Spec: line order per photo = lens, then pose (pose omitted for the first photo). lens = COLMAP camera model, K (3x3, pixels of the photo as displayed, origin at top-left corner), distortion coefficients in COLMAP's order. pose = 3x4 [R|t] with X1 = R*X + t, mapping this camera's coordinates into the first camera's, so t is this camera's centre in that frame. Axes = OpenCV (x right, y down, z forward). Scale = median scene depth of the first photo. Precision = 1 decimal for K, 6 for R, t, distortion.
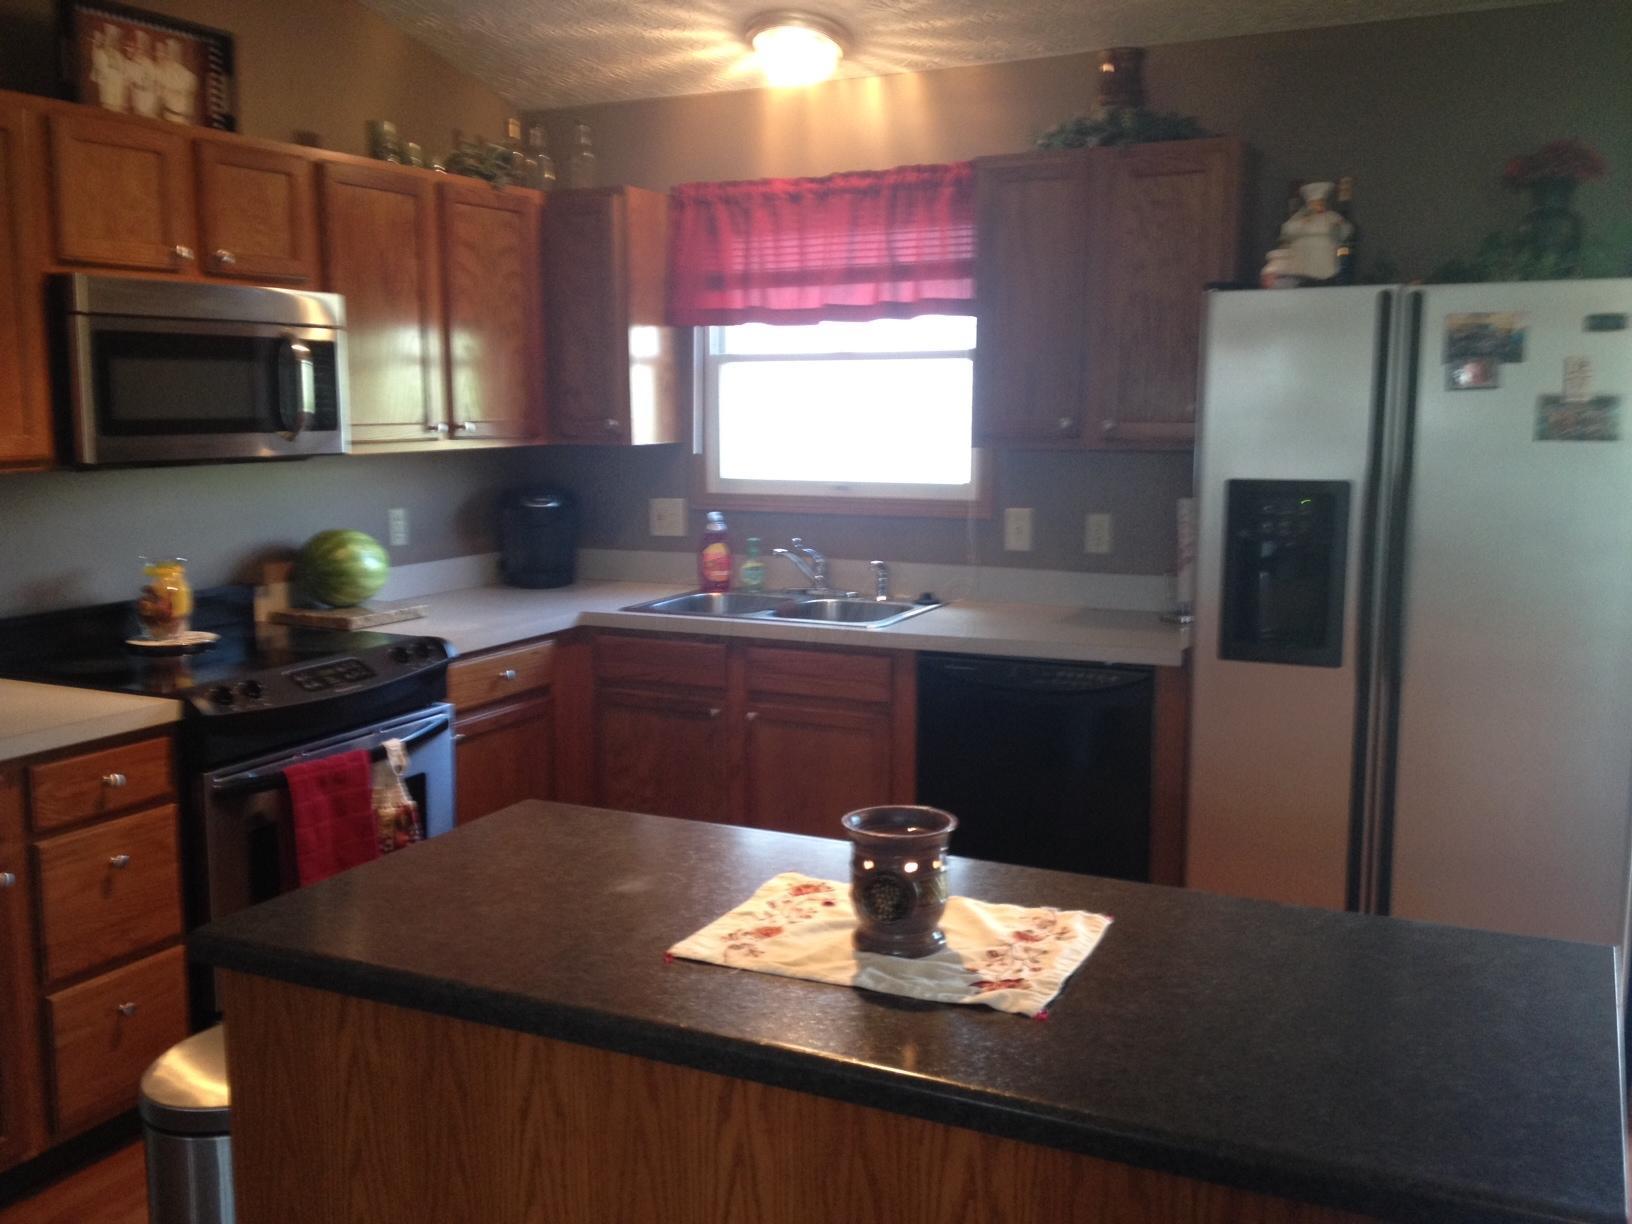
lens RADIAL K [[1547.6, 0, 816.0], [0, 1547.6, 612.0], [0, 0, 1]] dist [0.168354, -0.374247]
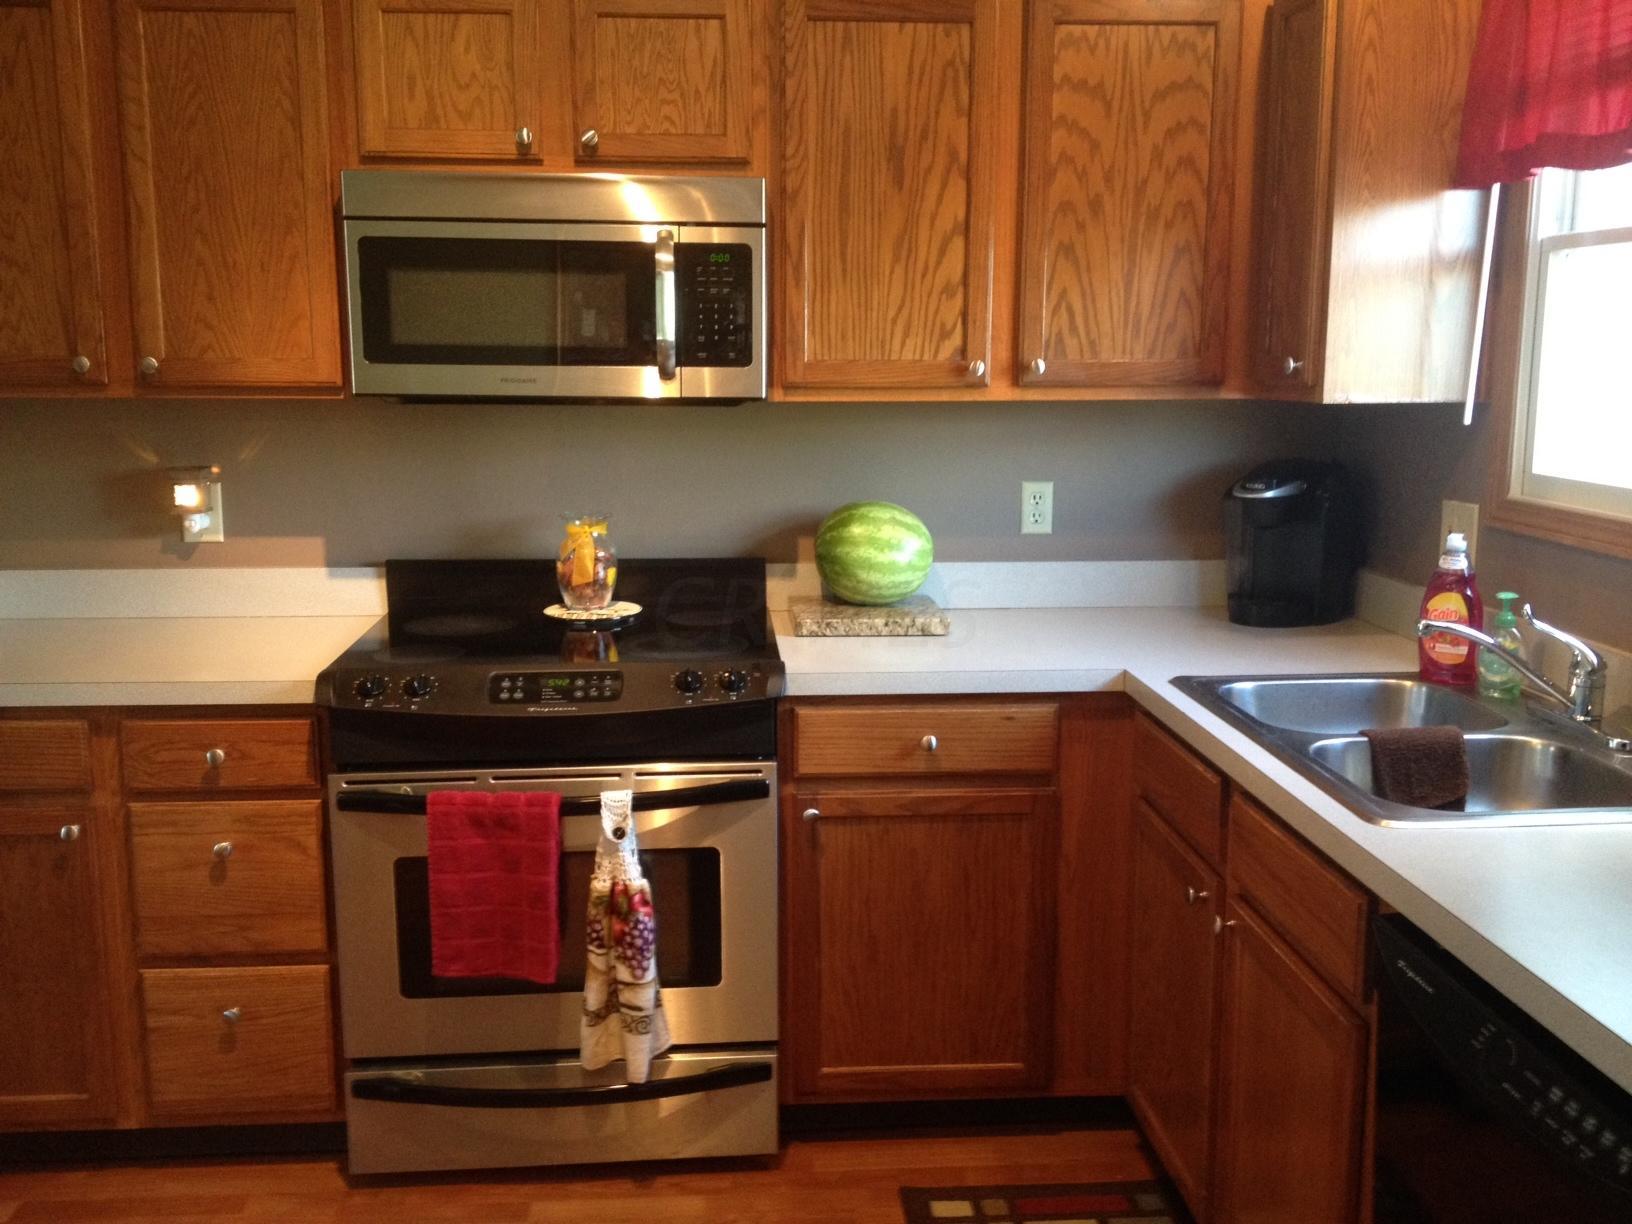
lens RADIAL K [[1547.6, 0, 816.0], [0, 1547.6, 612.0], [0, 0, 1]] dist [0.168354, -0.374247]
pose [[0.500446, 0.154601, -0.851852, 0.368311], [-0.125402, 0.986495, 0.105366, -0.086127], [0.856638, 0.054094, 0.513074, 0.680891]]
